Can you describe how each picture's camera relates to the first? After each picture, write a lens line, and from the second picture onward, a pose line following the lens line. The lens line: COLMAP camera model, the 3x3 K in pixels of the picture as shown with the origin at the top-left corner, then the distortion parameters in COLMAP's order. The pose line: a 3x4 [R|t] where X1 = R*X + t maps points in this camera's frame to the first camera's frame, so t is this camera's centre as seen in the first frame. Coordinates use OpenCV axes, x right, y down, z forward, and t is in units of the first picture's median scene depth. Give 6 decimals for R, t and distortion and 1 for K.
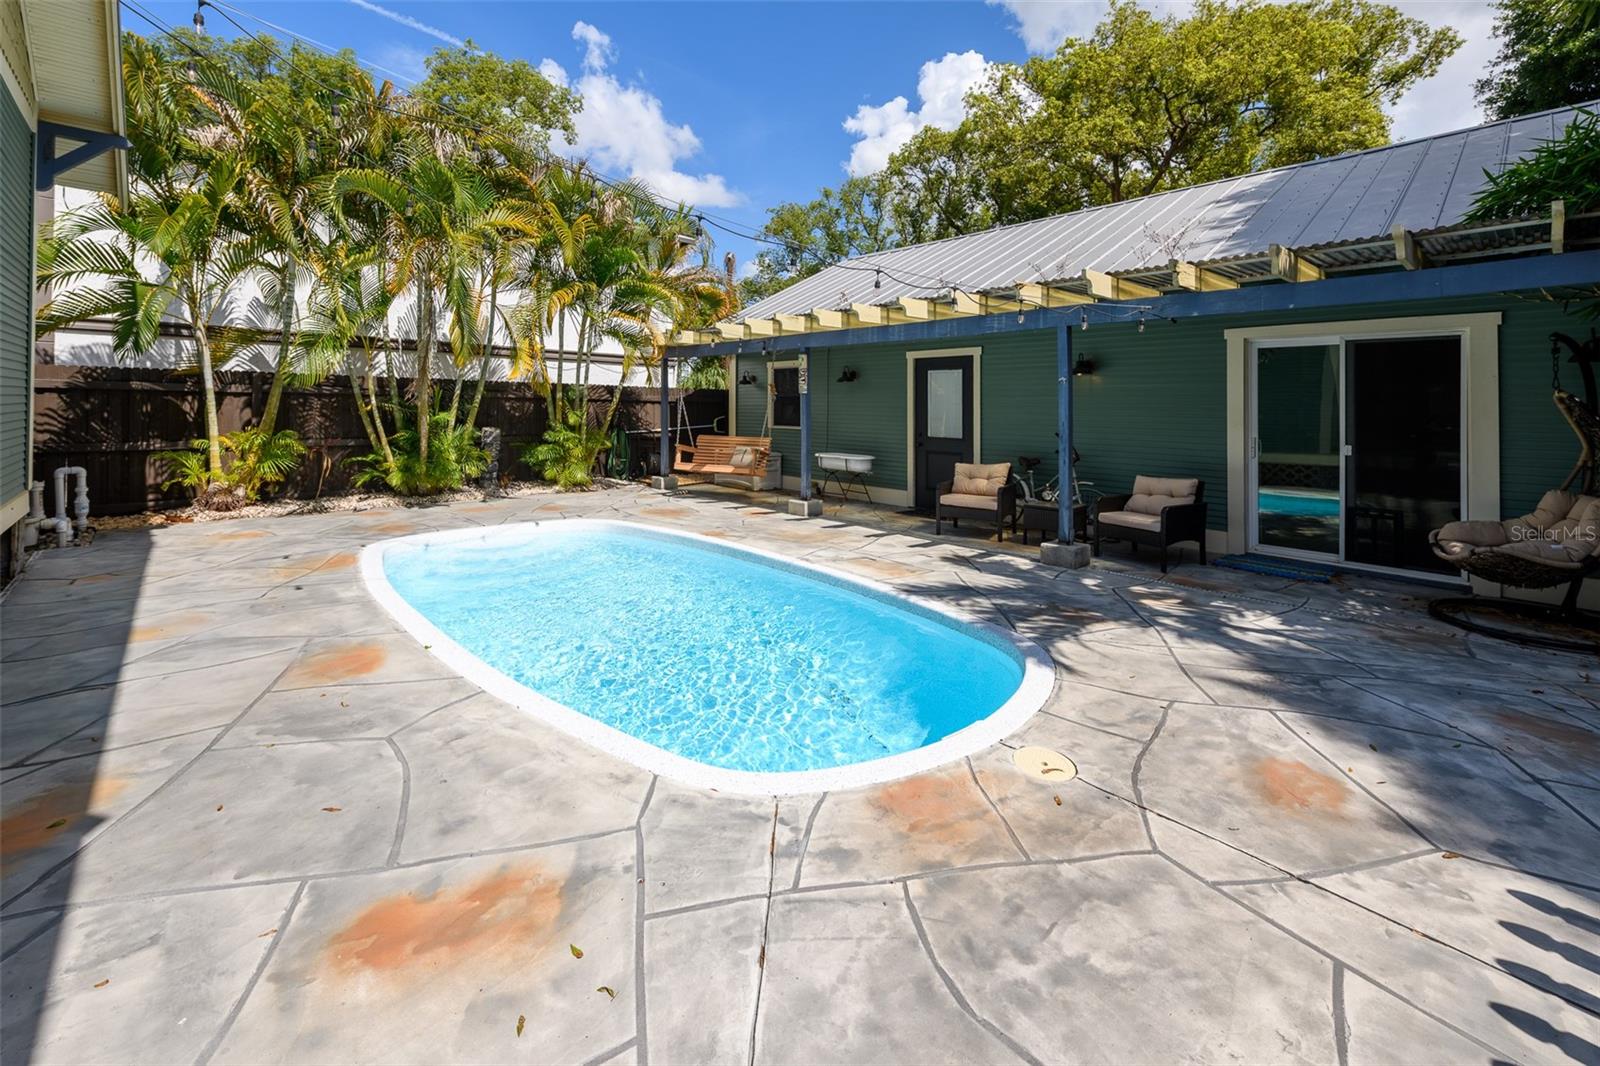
lens RADIAL K [[630.3, 0, 810.7], [0, 630.3, 528.9], [0, 0, 1]] dist [-0.001009, -0.000916]
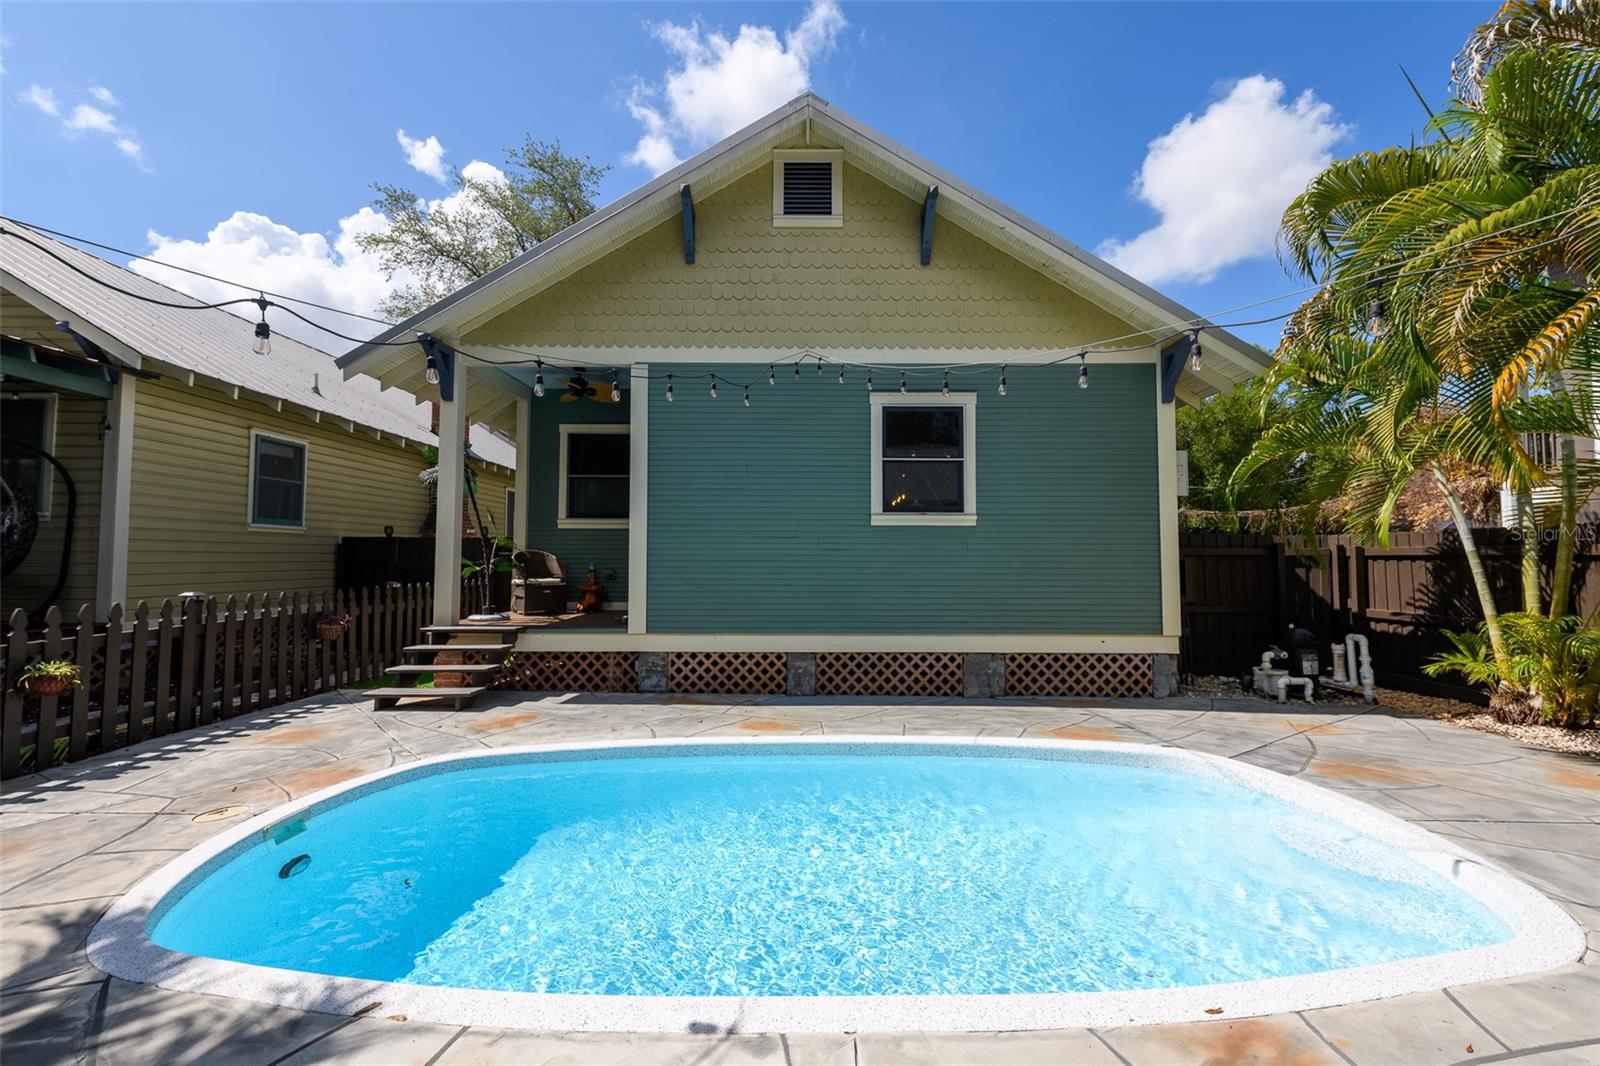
lens RADIAL K [[683.4, 0, 800.0], [0, 683.4, 533.0], [0, 0, 1]] dist [-0.000820, -0.000081]
pose [[-0.716573, -0.040498, -0.696335, 0.500828], [-0.149030, 0.984149, 0.096124, -0.531269], [0.681405, 0.172655, -0.711250, 2.661513]]
